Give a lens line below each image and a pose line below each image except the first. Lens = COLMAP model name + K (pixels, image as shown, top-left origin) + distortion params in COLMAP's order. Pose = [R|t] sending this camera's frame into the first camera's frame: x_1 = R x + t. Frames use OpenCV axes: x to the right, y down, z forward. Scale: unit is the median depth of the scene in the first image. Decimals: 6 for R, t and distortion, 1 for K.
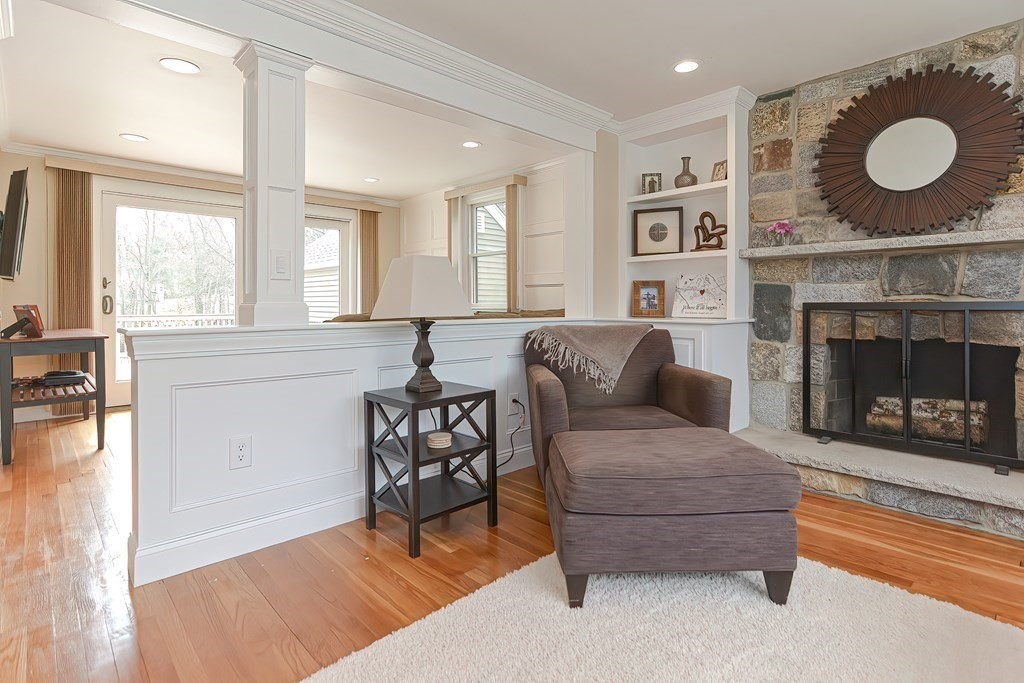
lens RADIAL K [[500.5, 0, 517.7], [0, 500.5, 301.7], [0, 0, 1]] dist [-0.004249, 0.003482]
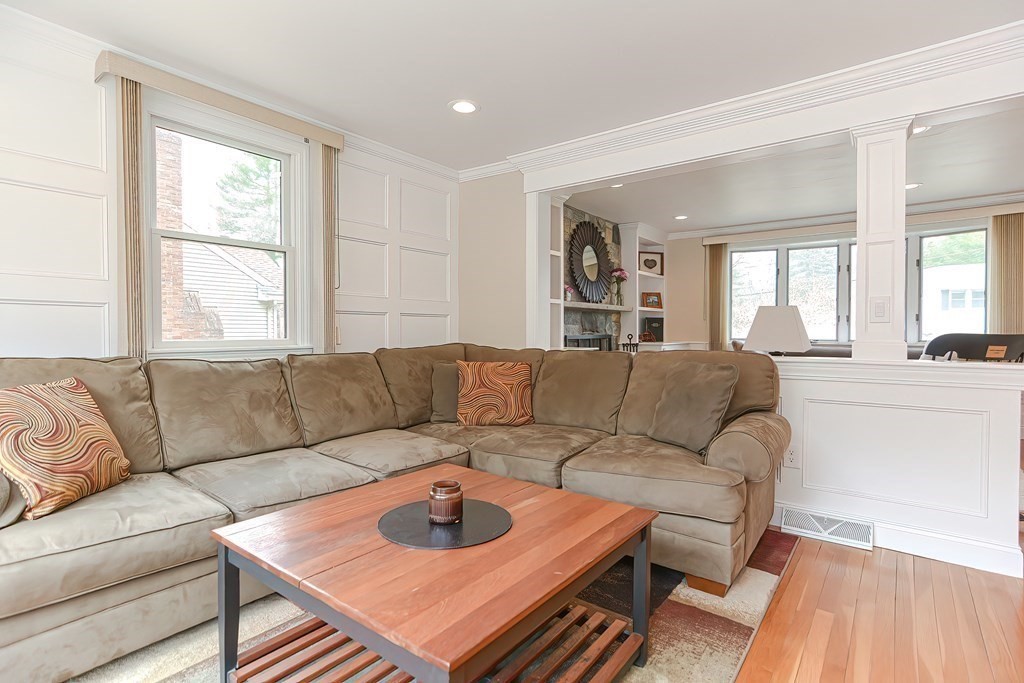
lens RADIAL K [[500.5, 0, 510.5], [0, 500.5, 339.4], [0, 0, 1]] dist [-0.004249, 0.003482]
pose [[-0.148306, -0.017287, 0.988790, -1.104819], [-0.002972, 0.999850, 0.017035, -0.013320], [-0.988937, -0.000412, -0.148336, 1.478096]]
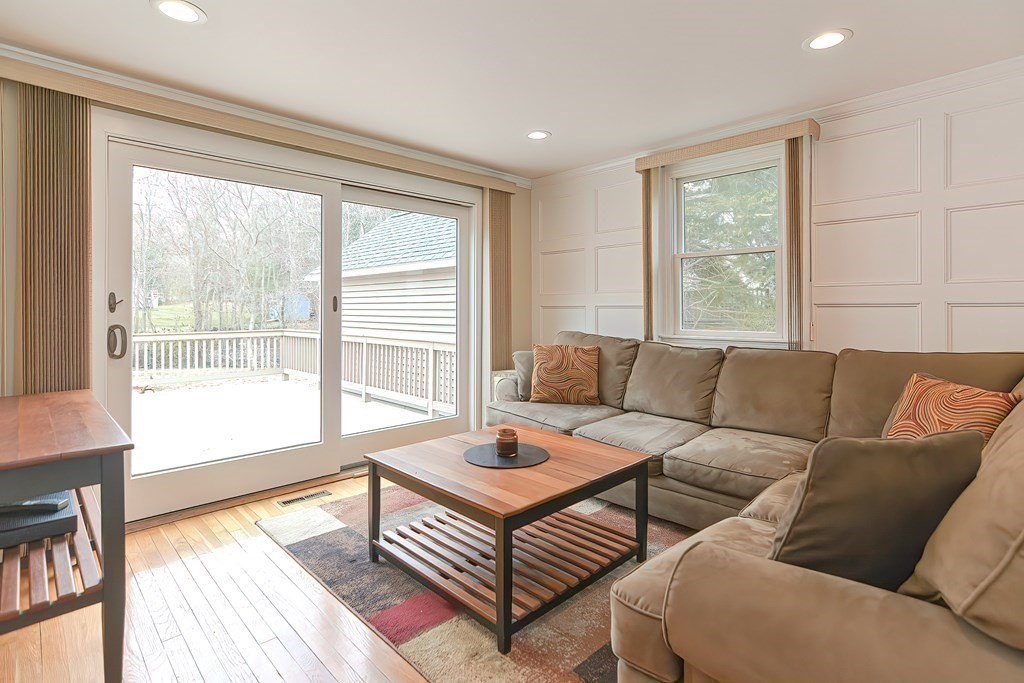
lens RADIAL K [[500.5, 0, 511.4], [0, 500.5, 306.5], [0, 0, 1]] dist [-0.004249, 0.003482]
pose [[0.999996, 0.002129, 0.001617, -0.568236], [-0.002123, 0.999991, -0.003765, -0.047515], [-0.001625, 0.003762, 0.999992, 0.657315]]
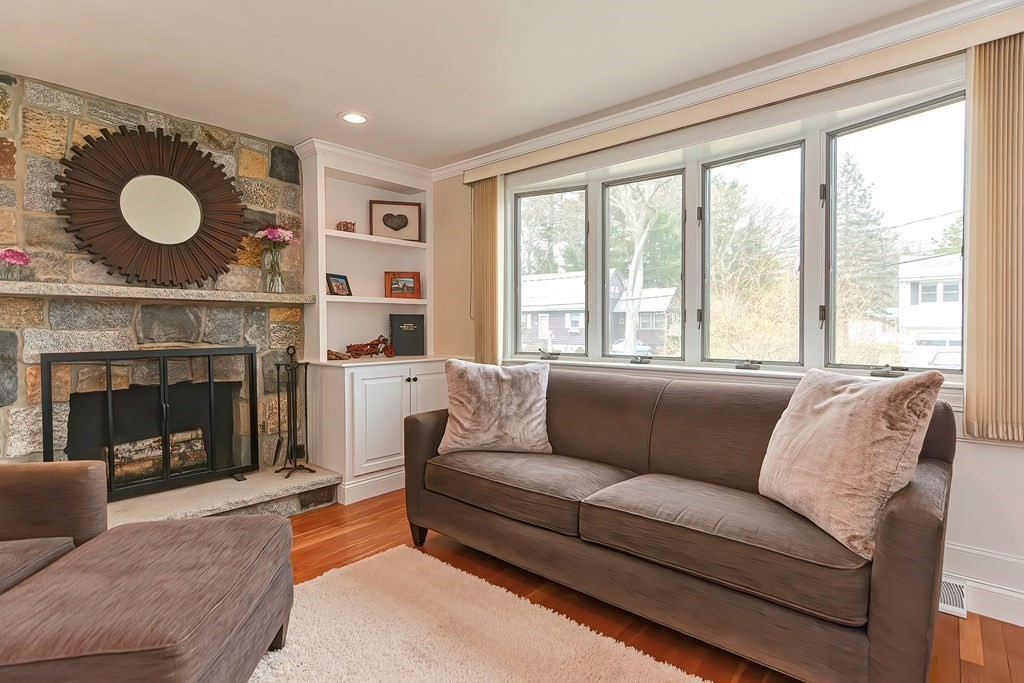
lens RADIAL K [[500.5, 0, 512.8], [0, 500.5, 333.7], [0, 0, 1]] dist [-0.004249, 0.003482]
pose [[-0.060507, -0.013742, 0.998073, -0.290616], [-0.001337, 0.999905, 0.013686, -0.043495], [-0.998167, -0.000506, -0.060519, 0.292037]]
